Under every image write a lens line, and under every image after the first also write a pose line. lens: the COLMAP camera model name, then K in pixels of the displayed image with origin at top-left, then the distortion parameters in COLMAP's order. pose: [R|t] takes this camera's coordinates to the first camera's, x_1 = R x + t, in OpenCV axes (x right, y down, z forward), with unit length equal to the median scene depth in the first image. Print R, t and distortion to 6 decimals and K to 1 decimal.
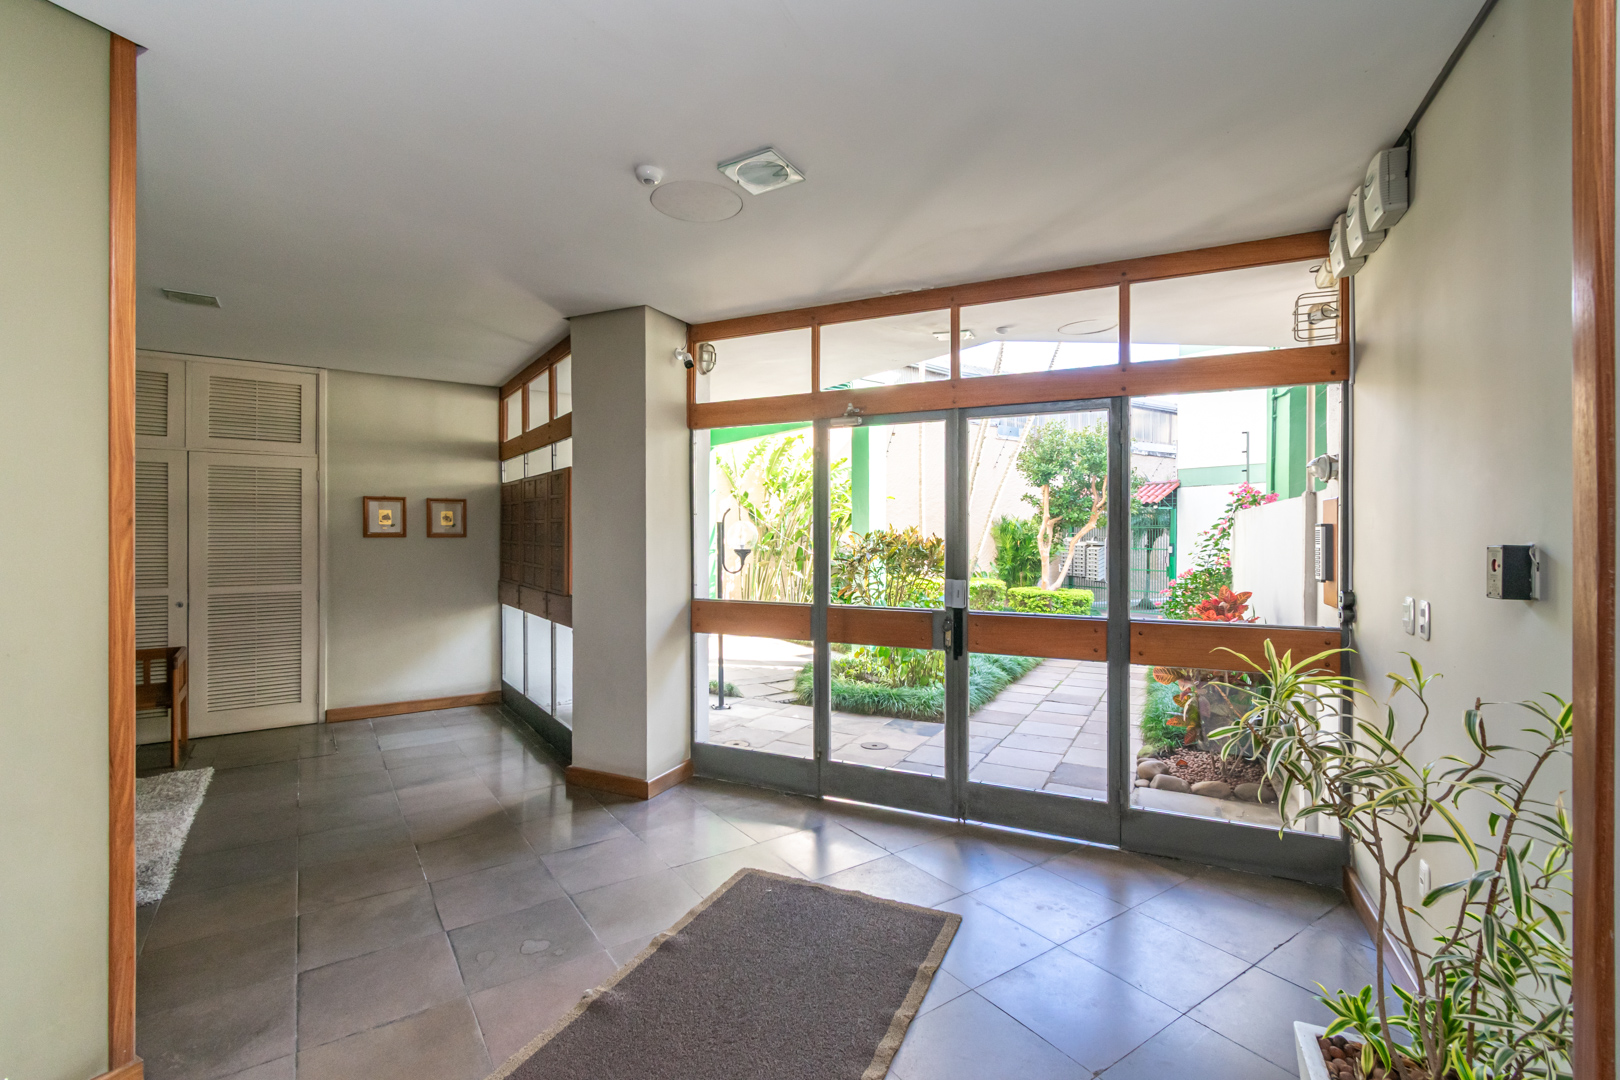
lens RADIAL K [[727.6, 0, 810.0], [0, 727.6, 540.0], [0, 0, 1]] dist [0.000234, -0.000168]
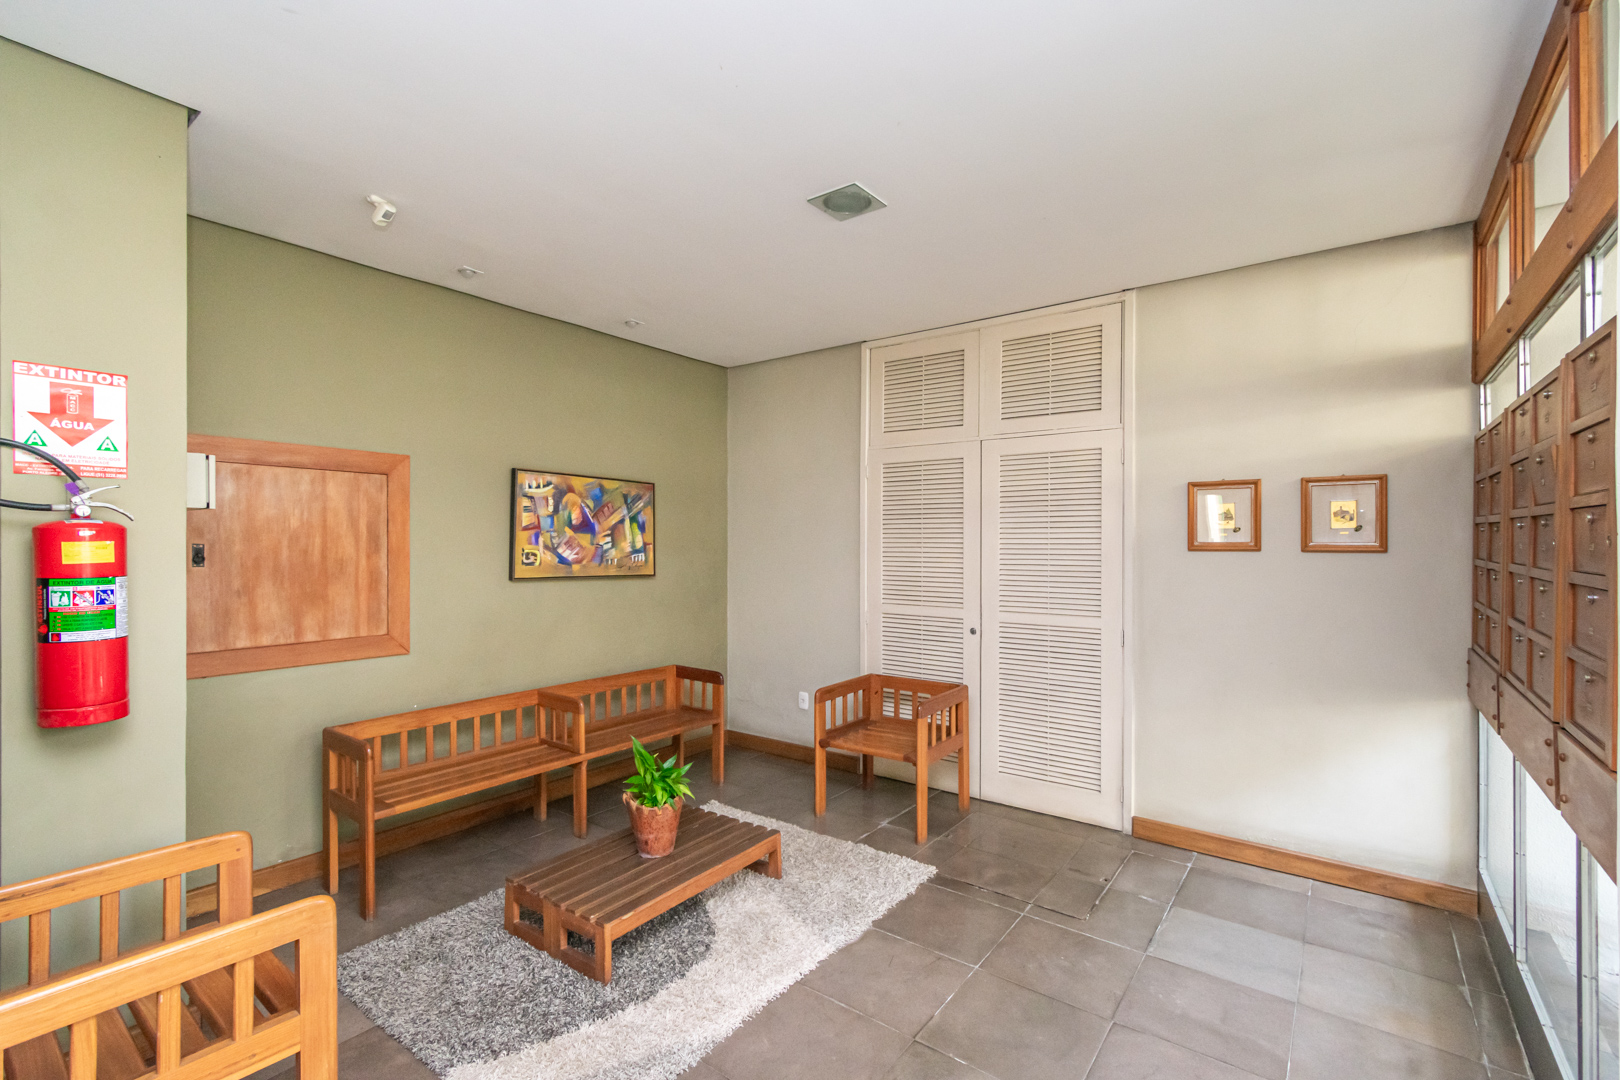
lens RADIAL K [[727.6, 0, 810.0], [0, 727.6, 540.0], [0, 0, 1]] dist [0.000234, -0.000168]
pose [[0.299404, 0.001278, -0.954126, -0.131608], [-0.007711, 0.999970, -0.001080, -0.009104], [0.954095, 0.007681, 0.299405, 0.523323]]
